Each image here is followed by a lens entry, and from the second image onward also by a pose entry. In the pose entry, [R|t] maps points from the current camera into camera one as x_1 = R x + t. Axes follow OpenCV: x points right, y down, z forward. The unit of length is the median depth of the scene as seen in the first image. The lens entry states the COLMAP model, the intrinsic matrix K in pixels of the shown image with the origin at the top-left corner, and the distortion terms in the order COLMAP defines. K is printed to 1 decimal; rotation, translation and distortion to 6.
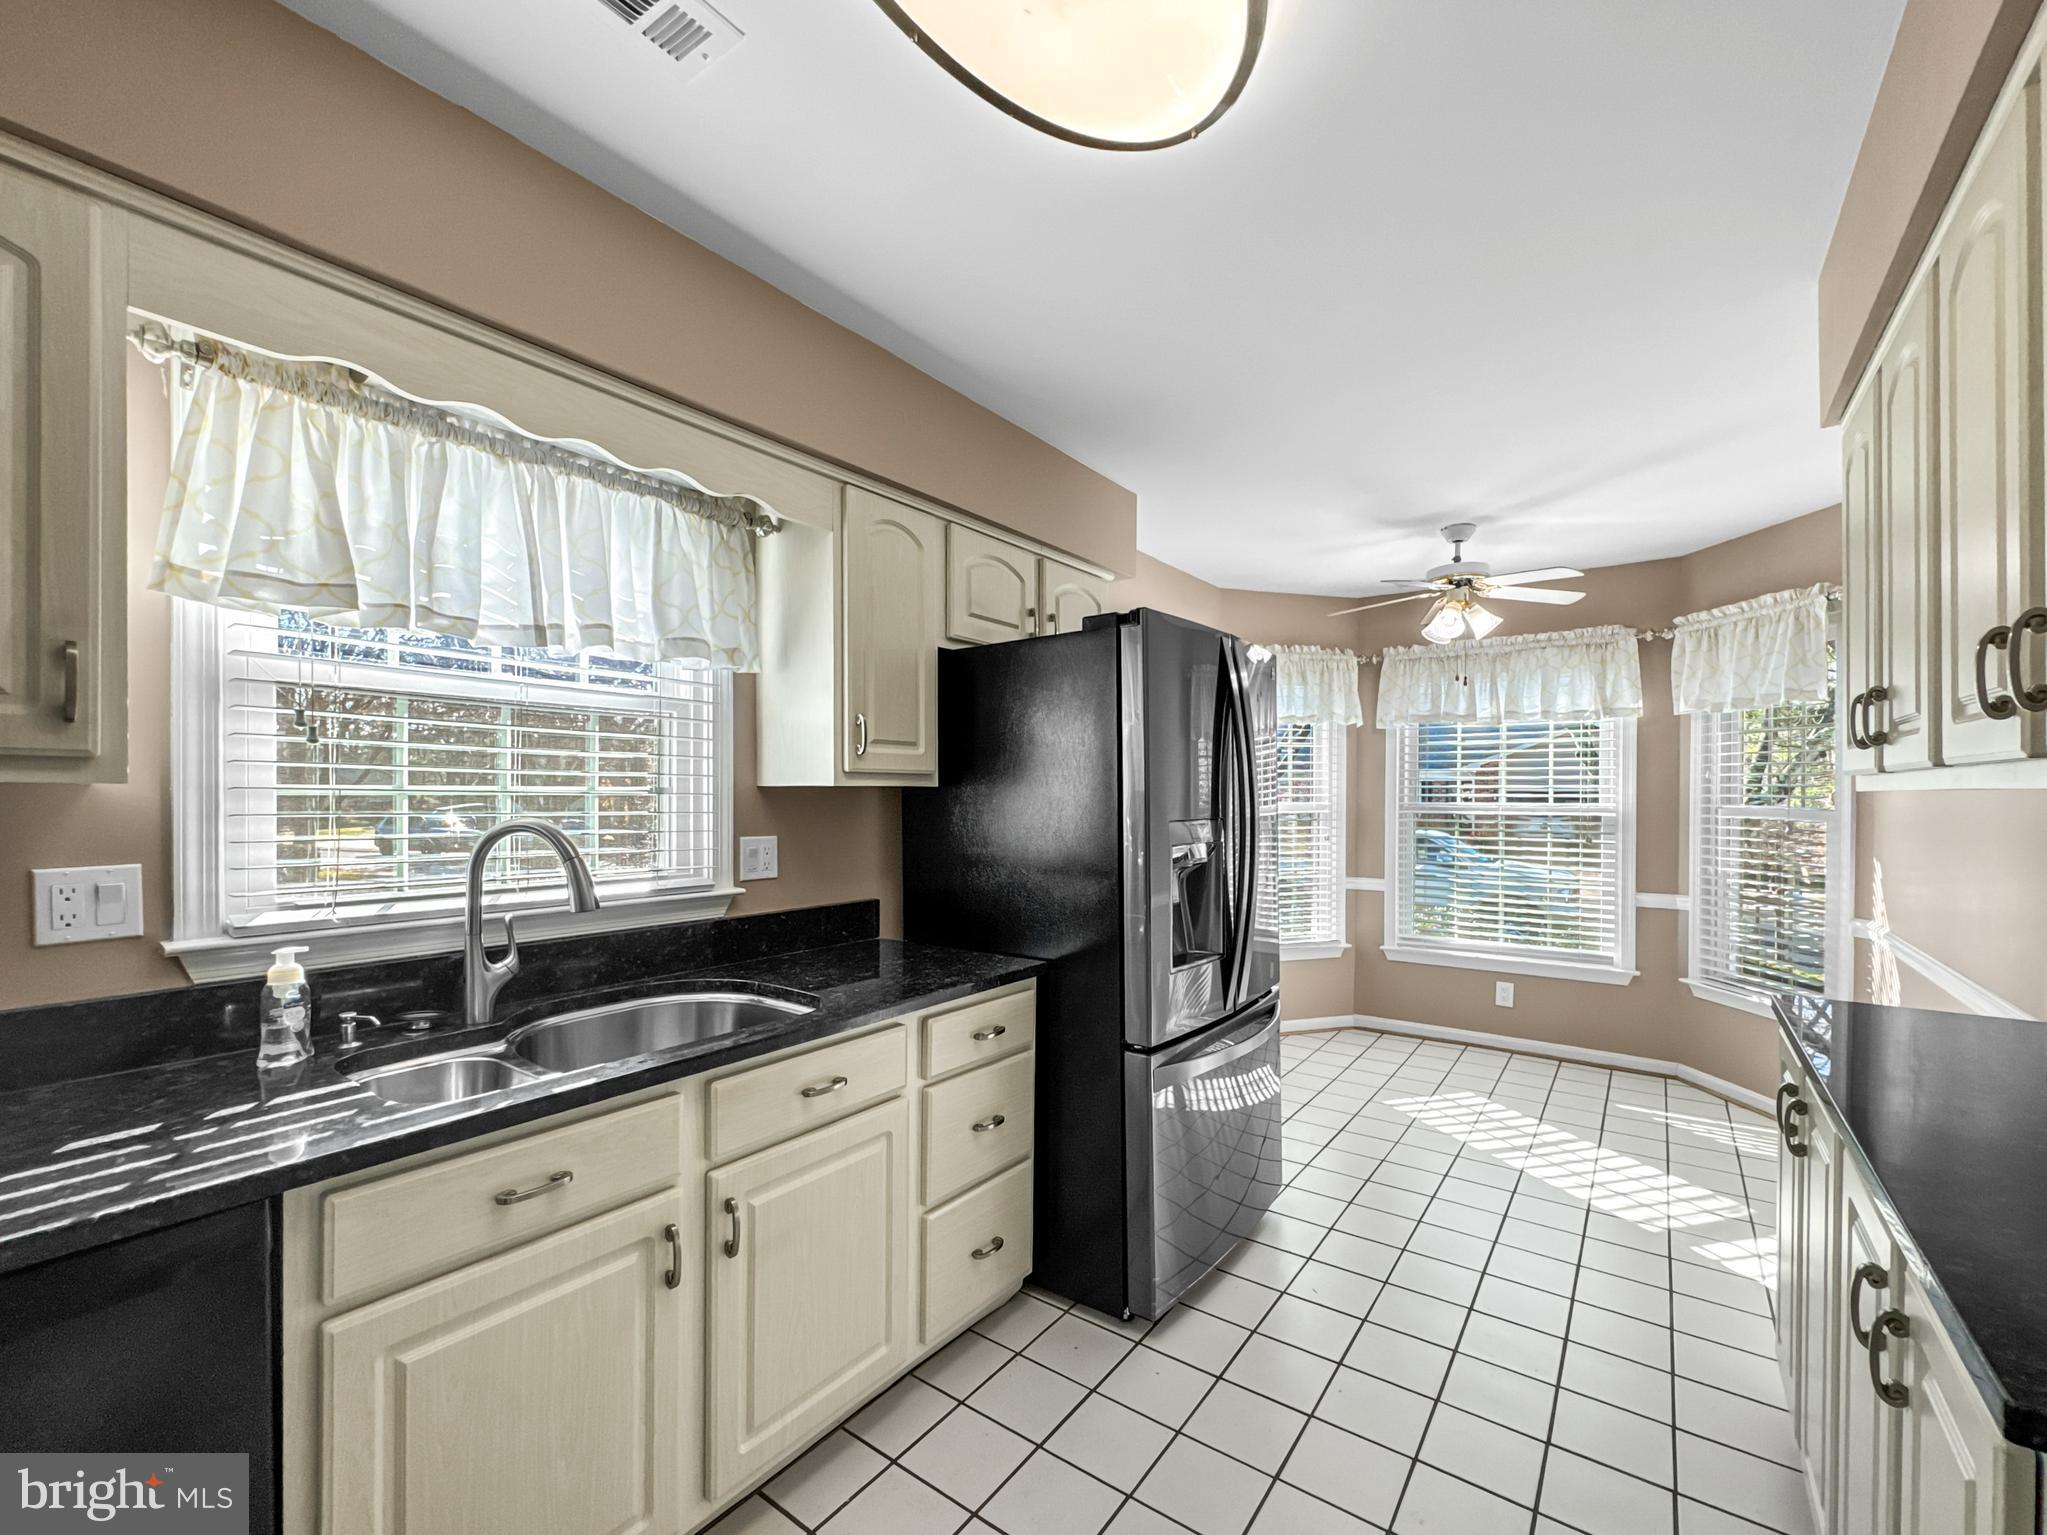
lens RADIAL K [[849.1, 0, 1023.6], [0, 849.1, 799.1], [0, 0, 1]] dist [0.000408, -0.000066]
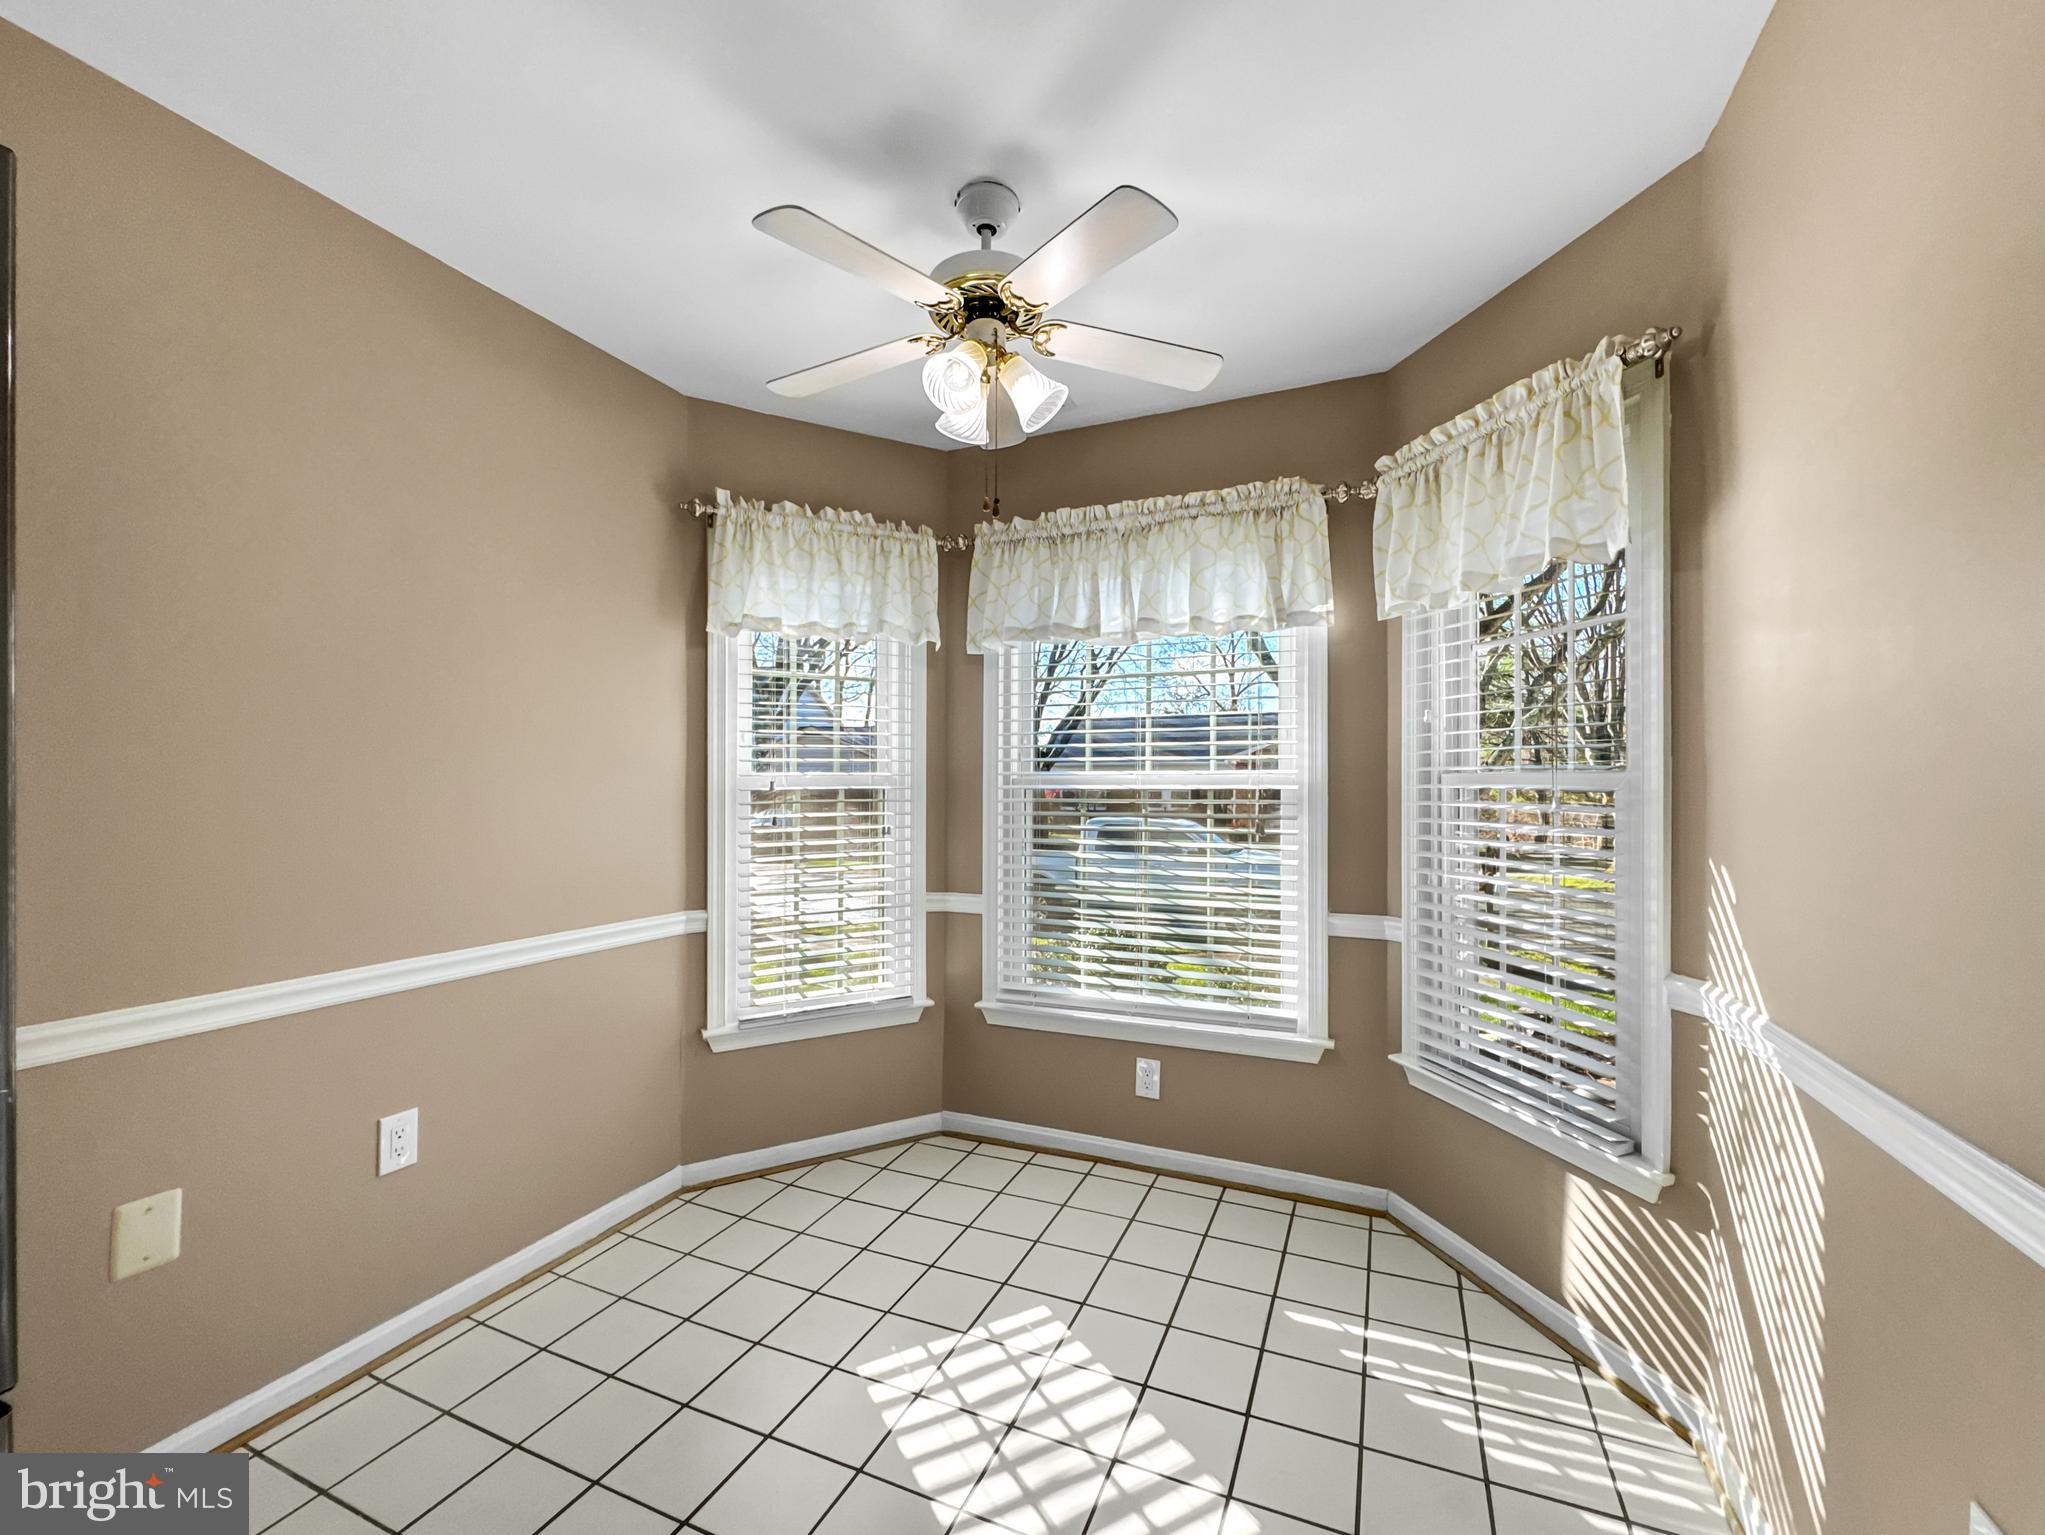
lens RADIAL K [[837.7, 0, 1021.8], [0, 837.7, 781.3], [0, 0, 1]] dist [-0.000962, 0.000011]
pose [[0.974288, 0.000520, 0.225305, 0.372921], [0.002470, 0.999913, -0.012986, 0.021996], [-0.225292, 0.013209, 0.974202, 0.463046]]
